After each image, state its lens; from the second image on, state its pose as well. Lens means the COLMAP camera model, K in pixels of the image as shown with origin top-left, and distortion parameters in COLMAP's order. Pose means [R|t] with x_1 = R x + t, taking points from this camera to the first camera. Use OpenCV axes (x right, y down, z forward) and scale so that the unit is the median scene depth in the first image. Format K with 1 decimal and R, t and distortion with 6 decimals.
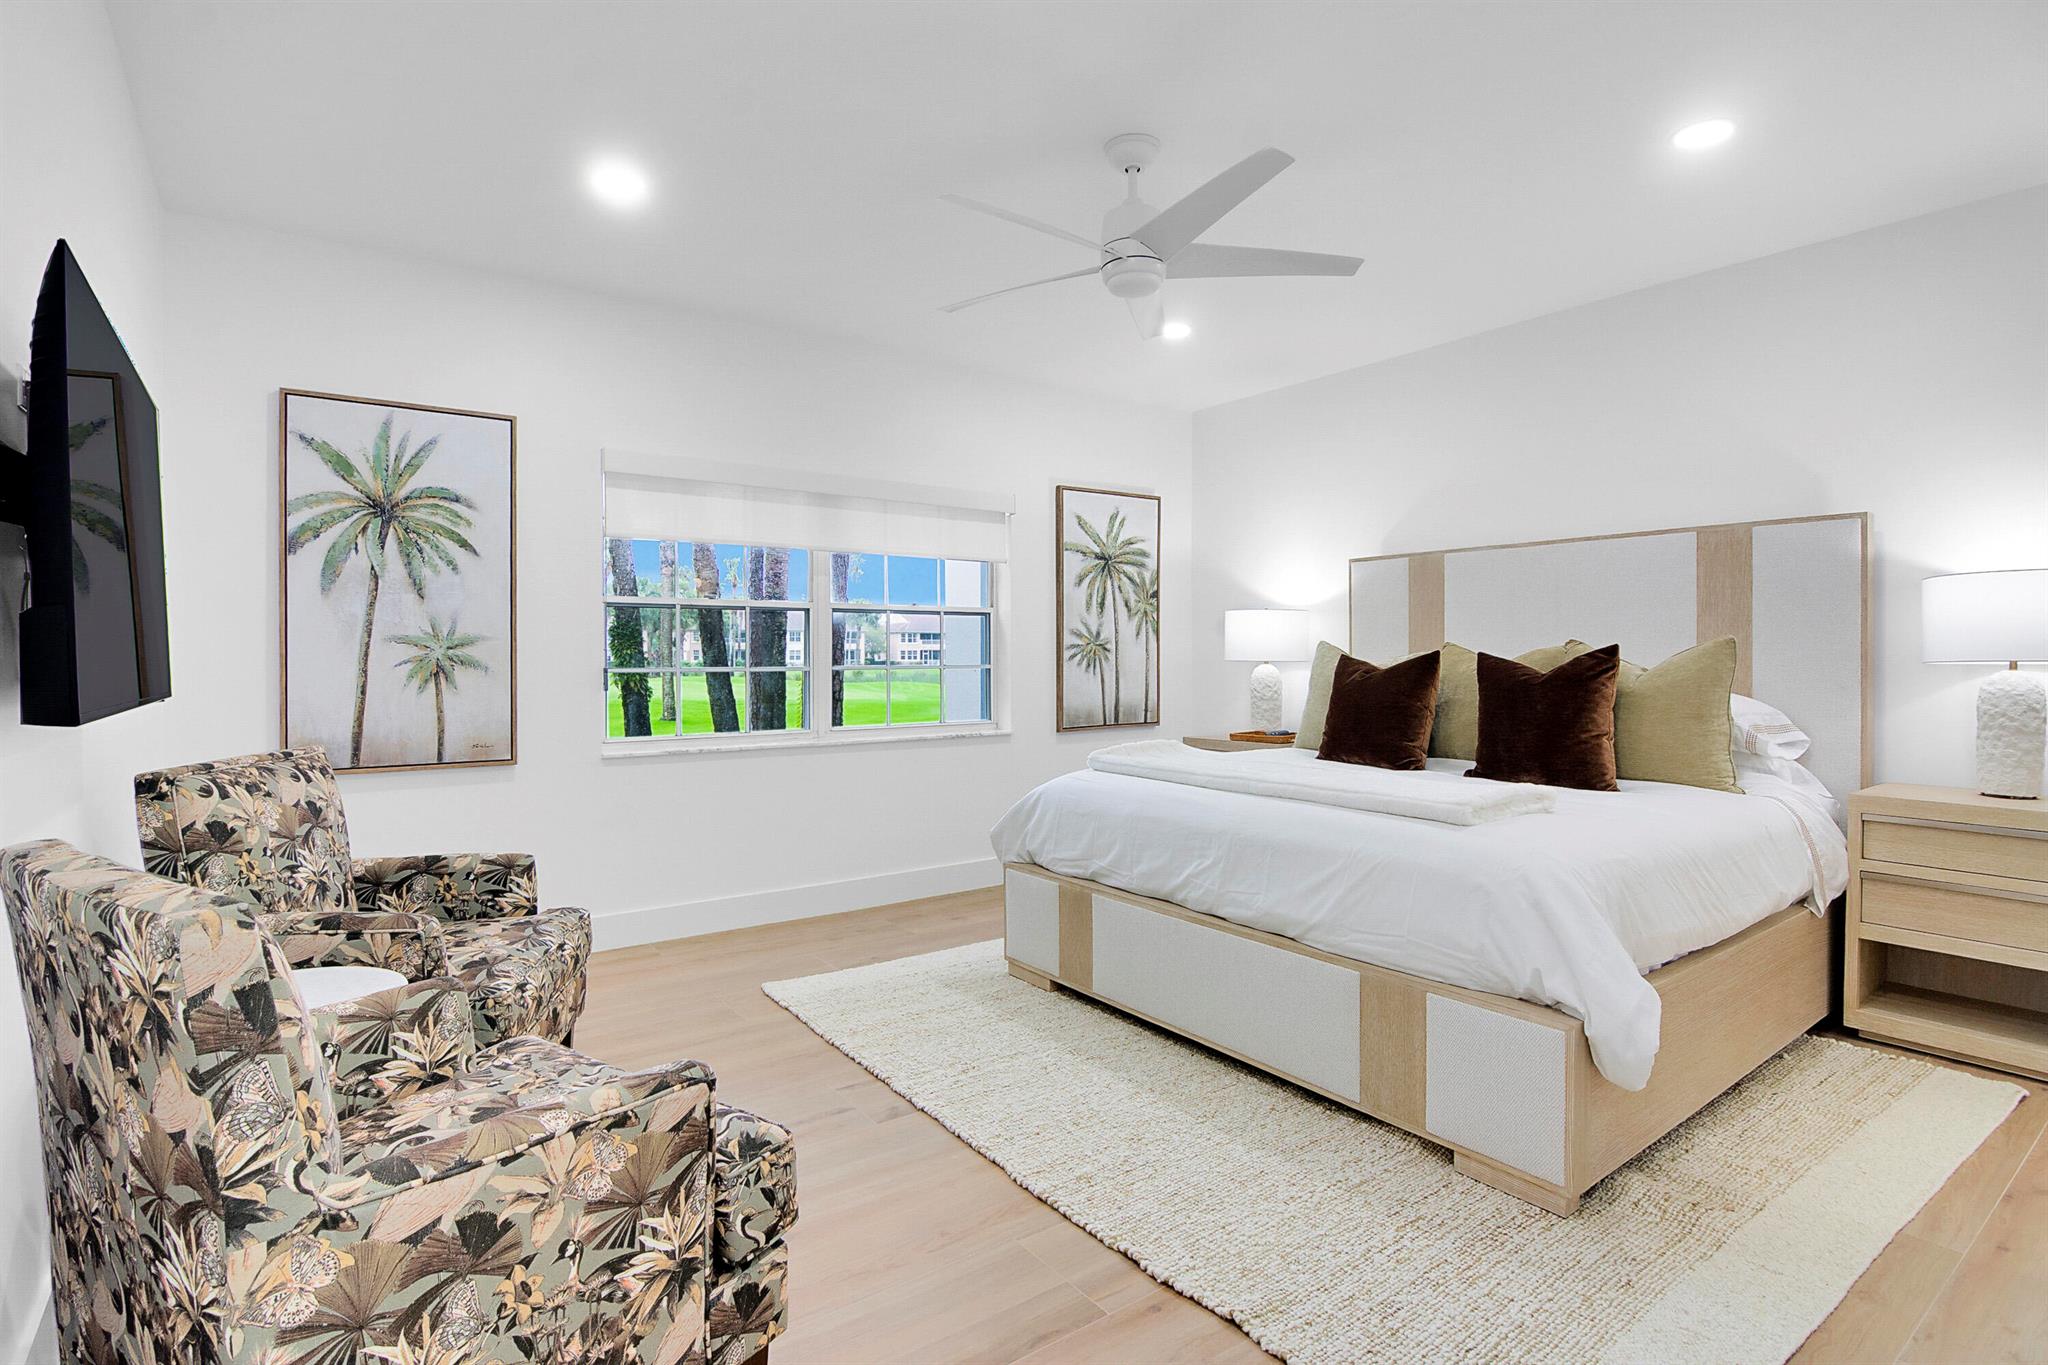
lens RADIAL K [[1006.2, 0, 1037.6], [0, 1006.2, 697.5], [0, 0, 1]] dist [0.001088, -0.000243]
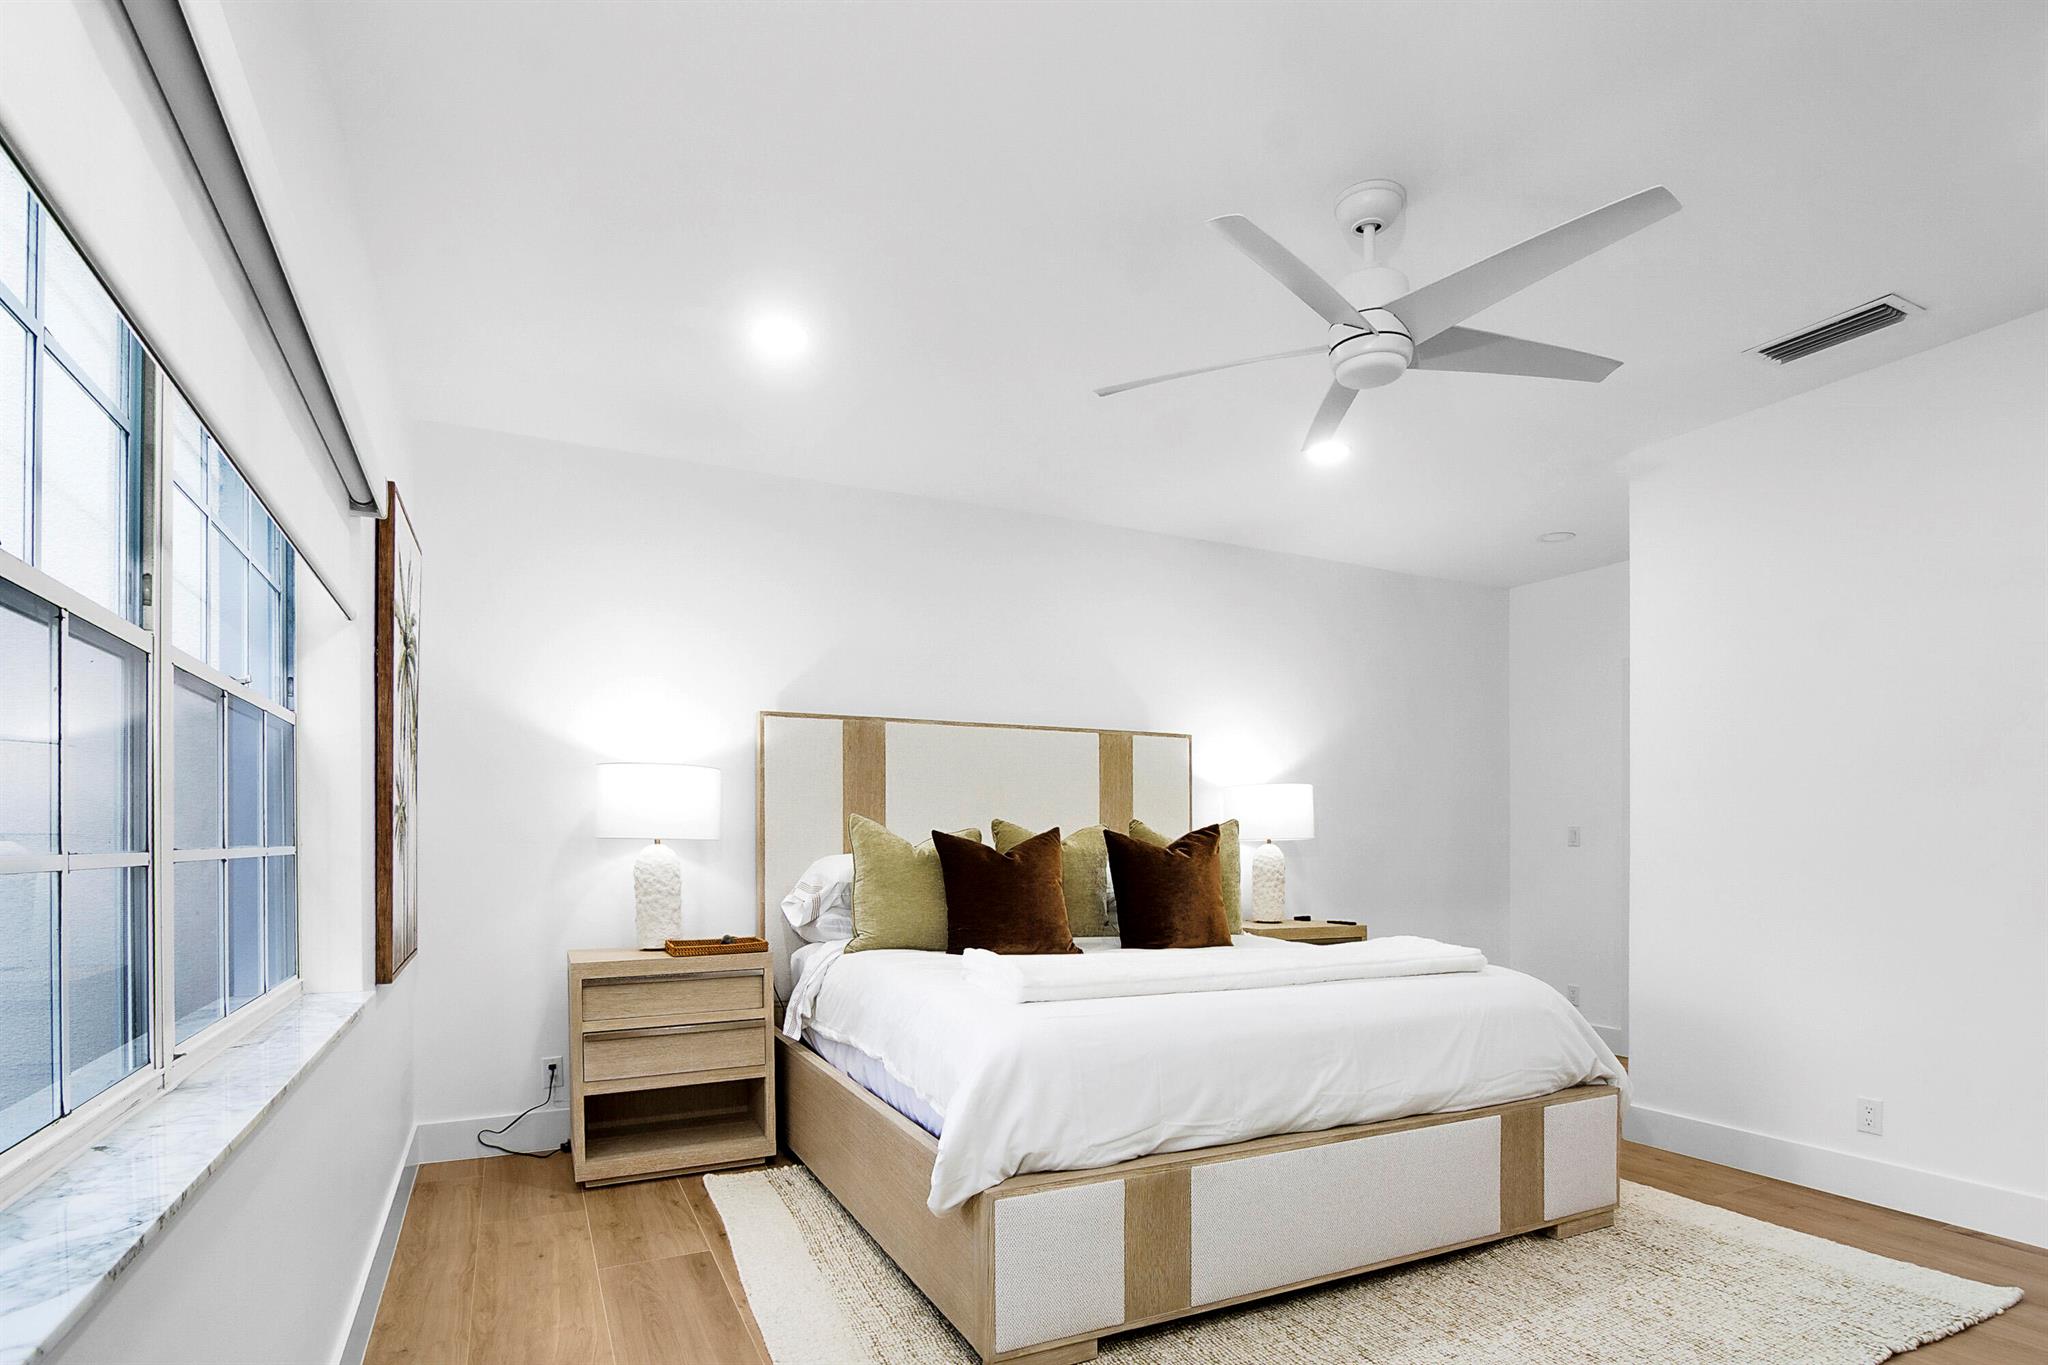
lens RADIAL K [[1068.6, 0, 1031.0], [0, 1068.6, 834.5], [0, 0, 1]] dist [-0.000331, -0.000189]
pose [[0.170092, 0.001279, 0.985427, -0.663201], [0.036473, 0.999306, -0.007592, -0.036580], [-0.984753, 0.037233, 0.169928, 0.905620]]
